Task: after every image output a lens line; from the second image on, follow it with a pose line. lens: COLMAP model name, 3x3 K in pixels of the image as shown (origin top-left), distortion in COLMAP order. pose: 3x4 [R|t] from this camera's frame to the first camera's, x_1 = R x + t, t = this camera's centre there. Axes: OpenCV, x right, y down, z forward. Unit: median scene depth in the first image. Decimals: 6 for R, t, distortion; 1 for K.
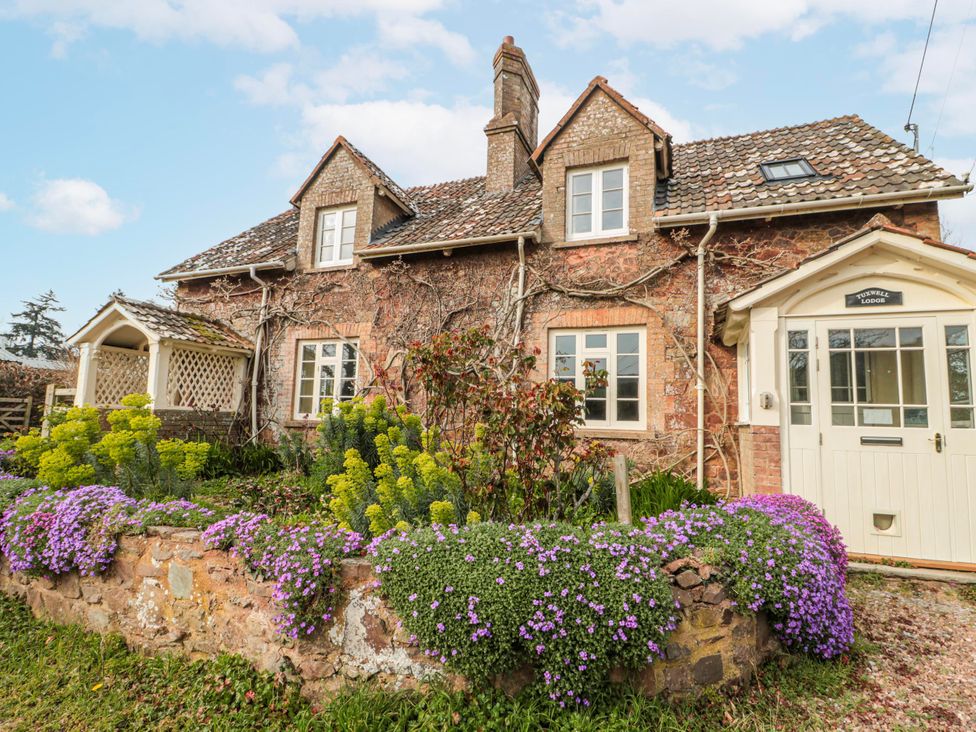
lens RADIAL K [[511.5, 0, 488.0], [0, 511.5, 366.0], [0, 0, 1]] dist [0.001114, -0.014481]
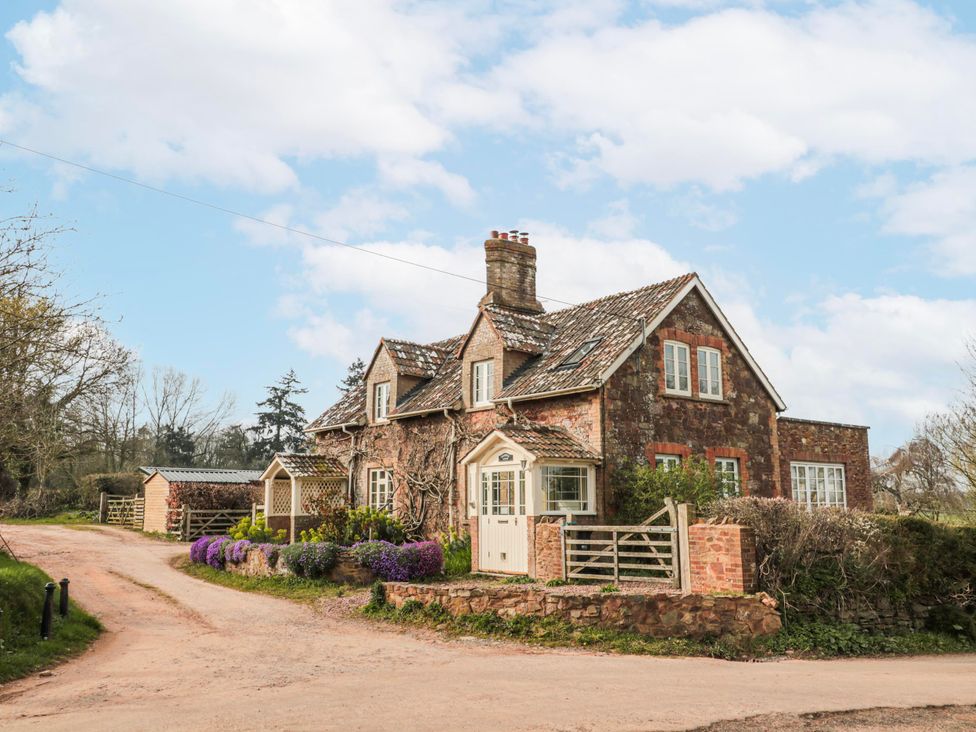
lens RADIAL K [[787.0, 0, 450.4], [0, 787.0, 366.3], [0, 0, 1]] dist [0.004522, 0.001449]
pose [[0.865018, -0.124053, -0.486163, 1.129251], [0.084410, 0.991123, -0.102714, -0.097208], [0.494589, 0.047812, 0.867811, -1.069373]]
